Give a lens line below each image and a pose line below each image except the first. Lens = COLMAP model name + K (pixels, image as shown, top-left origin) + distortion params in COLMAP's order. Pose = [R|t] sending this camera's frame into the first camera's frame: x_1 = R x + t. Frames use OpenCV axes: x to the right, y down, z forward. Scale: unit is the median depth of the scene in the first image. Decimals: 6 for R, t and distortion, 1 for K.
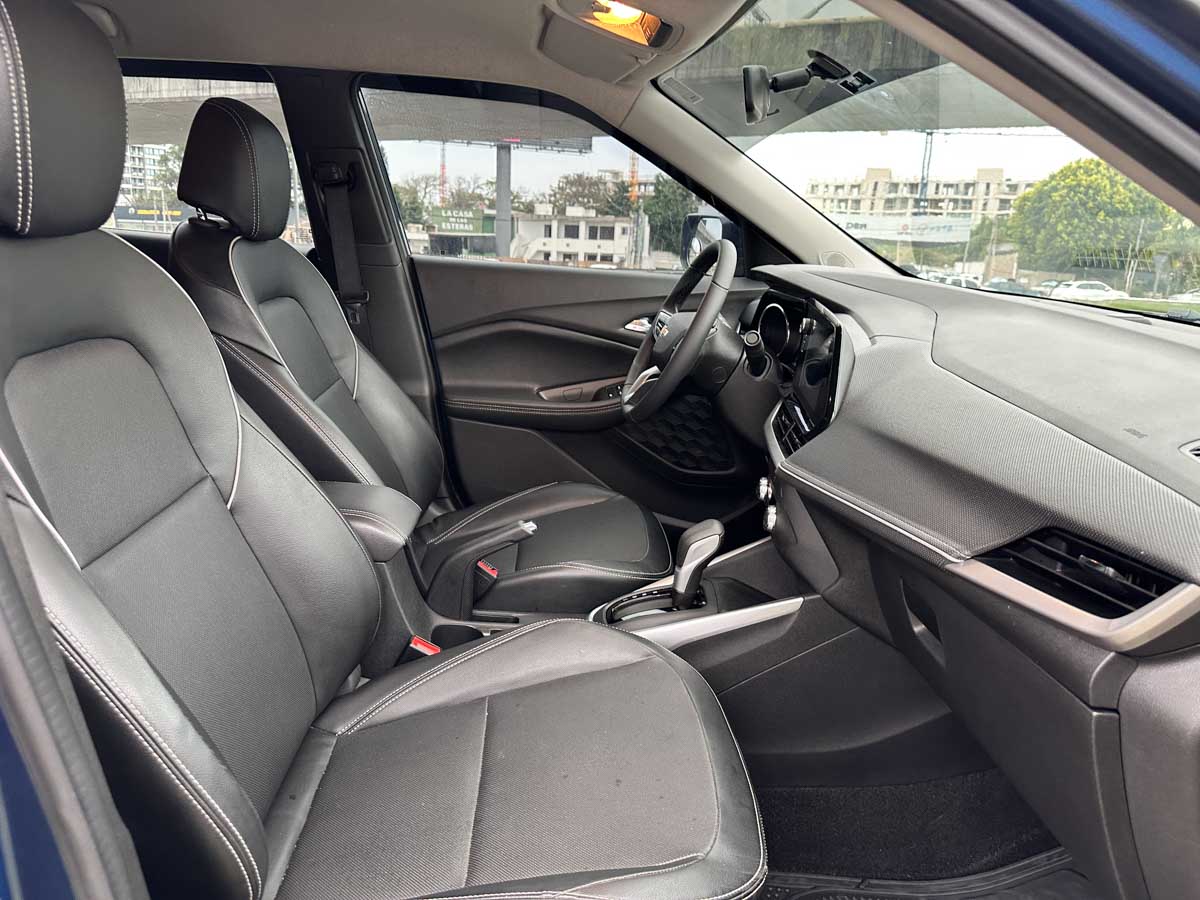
lens RADIAL K [[856.2, 0, 589.7], [0, 856.2, 447.7], [0, 0, 1]] dist [0.036208, -0.044948]
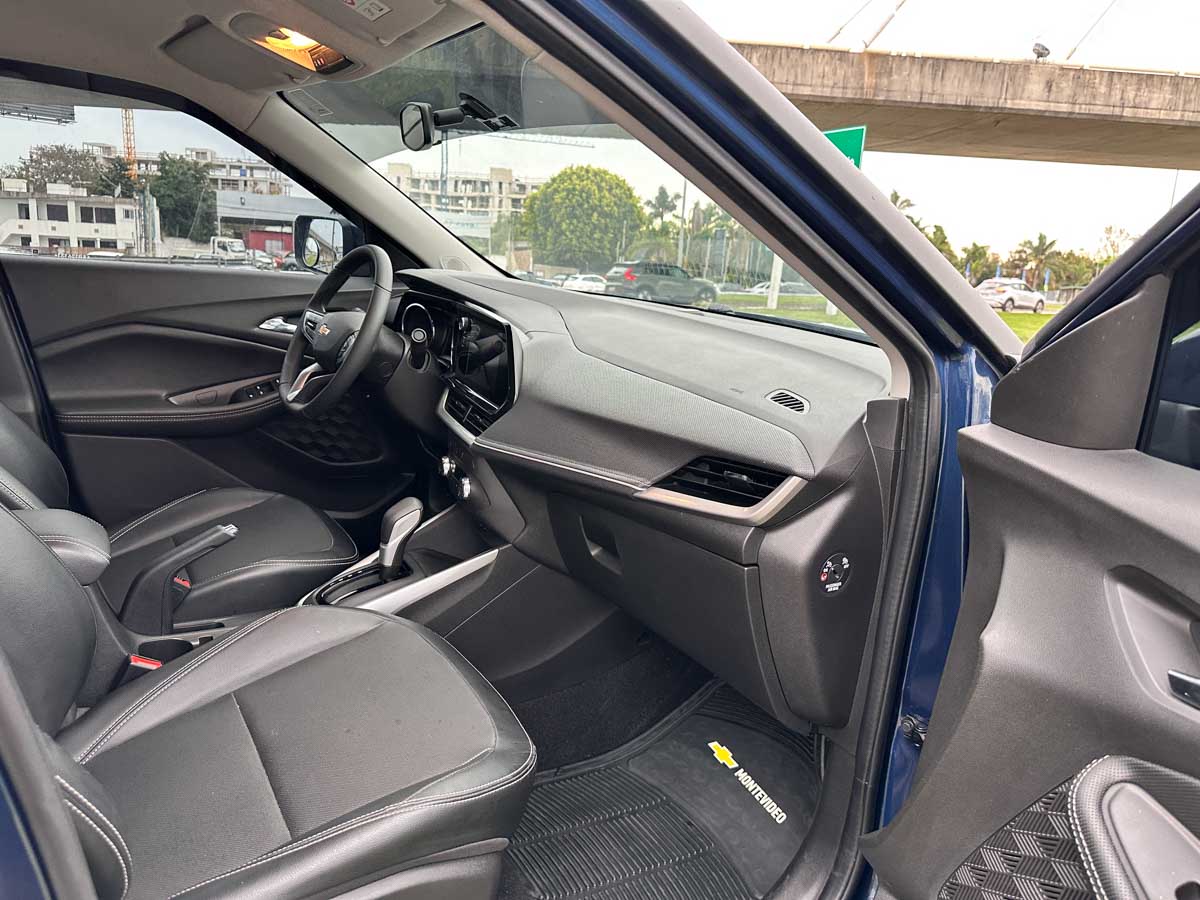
lens RADIAL K [[856.2, 0, 609.0], [0, 856.2, 455.6], [0, 0, 1]] dist [0.036208, -0.044948]
pose [[0.857750, -0.106946, 0.502820, -0.157942], [0.097540, 0.994211, 0.045070, 0.003247], [-0.504729, 0.010386, 0.863215, -0.090847]]
